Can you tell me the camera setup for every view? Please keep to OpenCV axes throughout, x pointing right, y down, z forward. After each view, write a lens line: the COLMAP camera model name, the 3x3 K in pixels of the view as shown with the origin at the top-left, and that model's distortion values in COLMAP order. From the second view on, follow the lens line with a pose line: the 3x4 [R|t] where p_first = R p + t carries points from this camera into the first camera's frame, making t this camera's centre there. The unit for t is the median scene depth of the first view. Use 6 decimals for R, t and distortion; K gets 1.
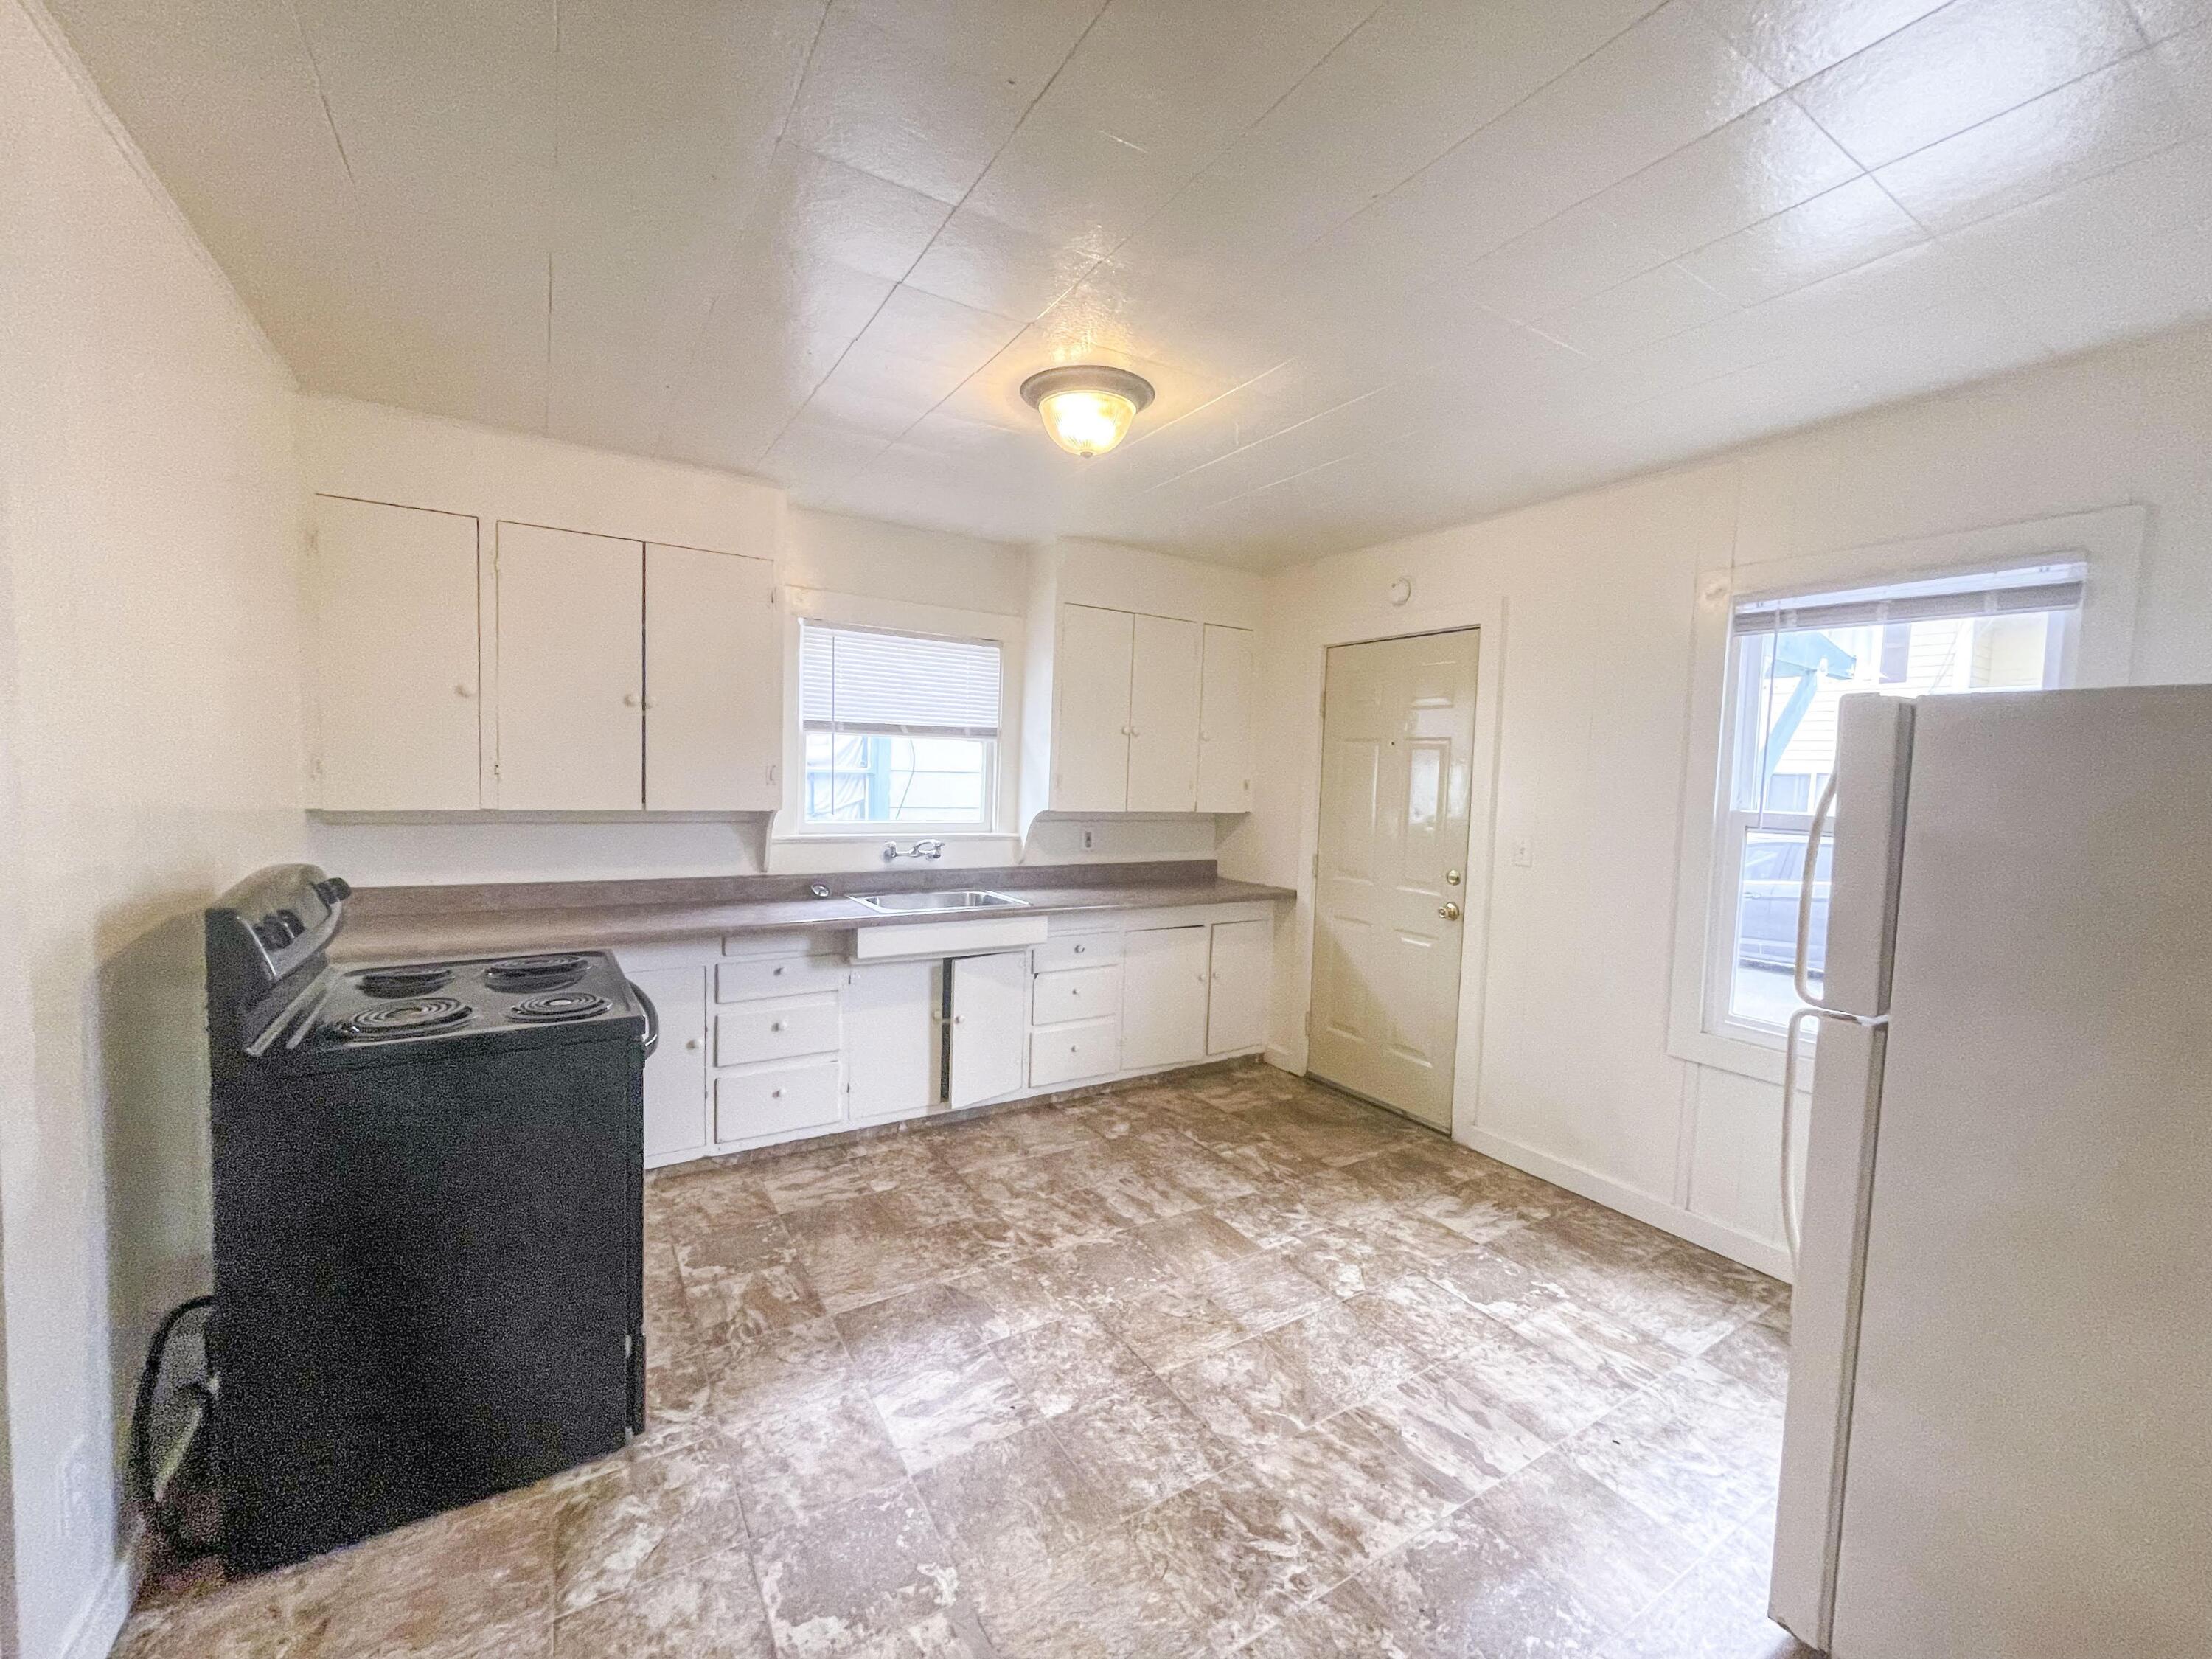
lens RADIAL K [[894.3, 0, 1106.0], [0, 894.3, 829.5], [0, 0, 1]] dist [-0.000299, -0.000219]
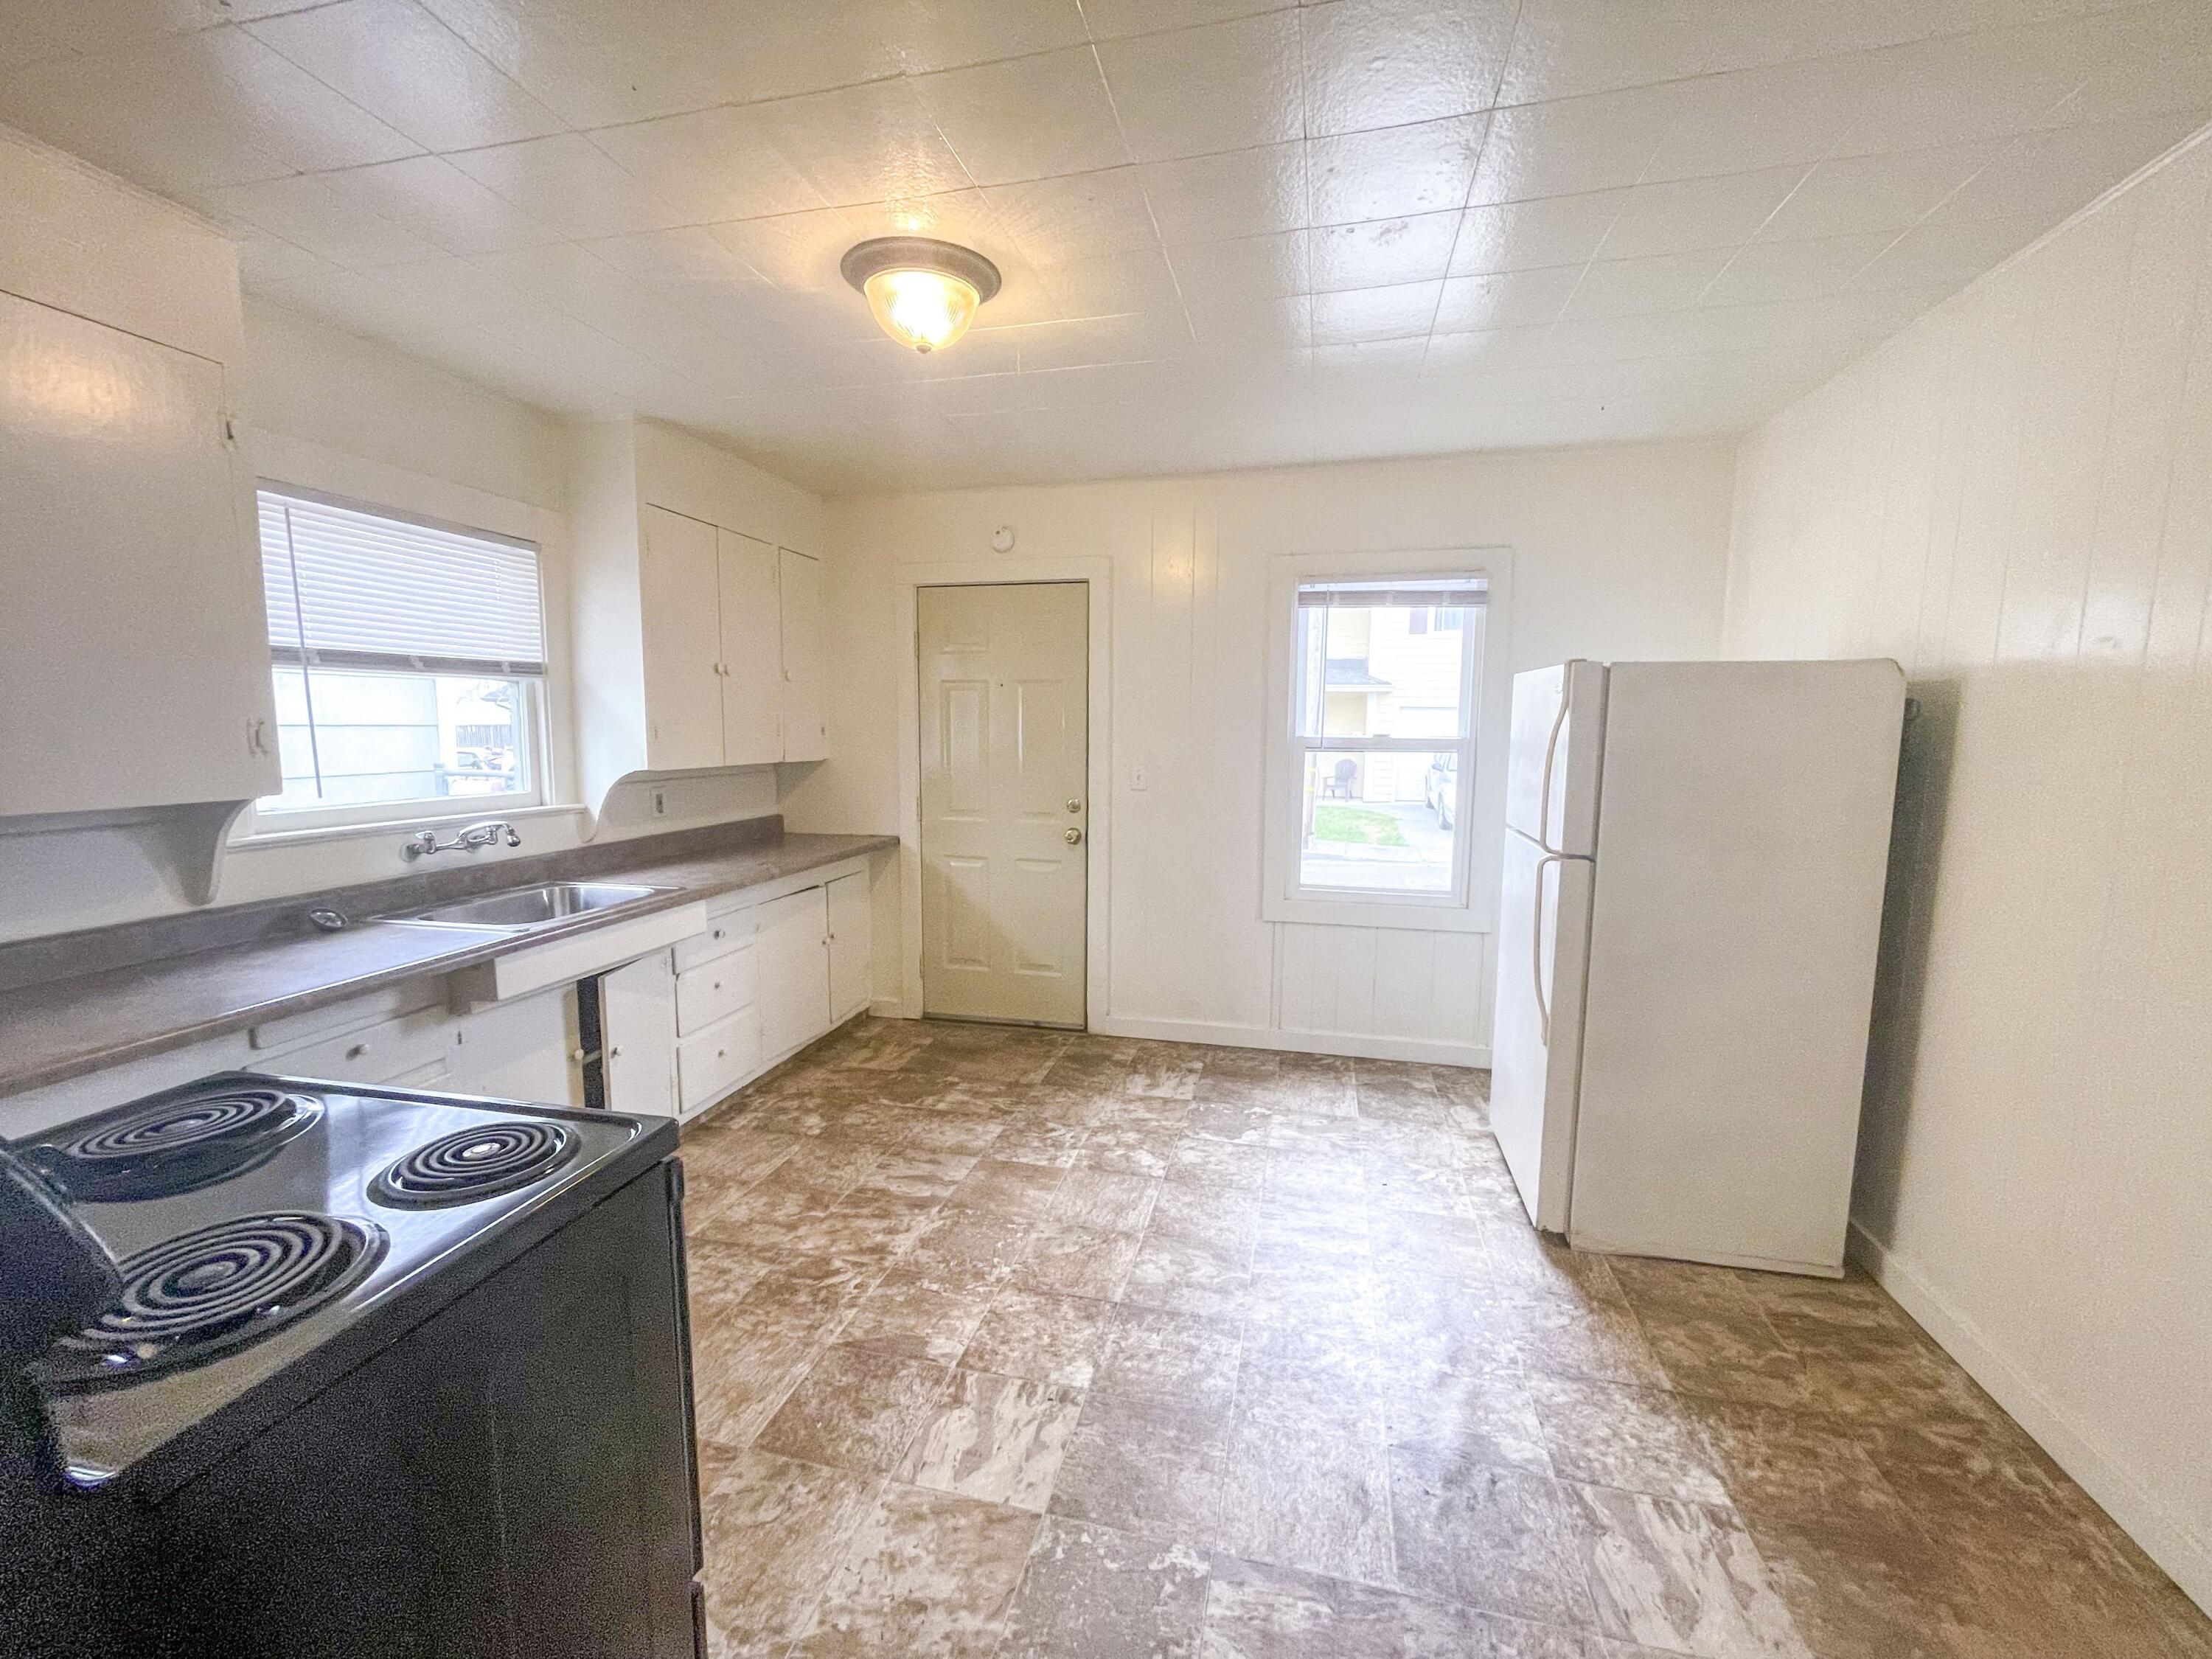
lens RADIAL K [[894.3, 0, 1106.0], [0, 894.3, 829.5], [0, 0, 1]] dist [-0.000299, -0.000219]
pose [[0.710698, -0.109549, 0.694915, -0.399952], [0.061704, 0.993701, 0.093546, -0.021555], [-0.700786, -0.023604, 0.712981, 0.184506]]
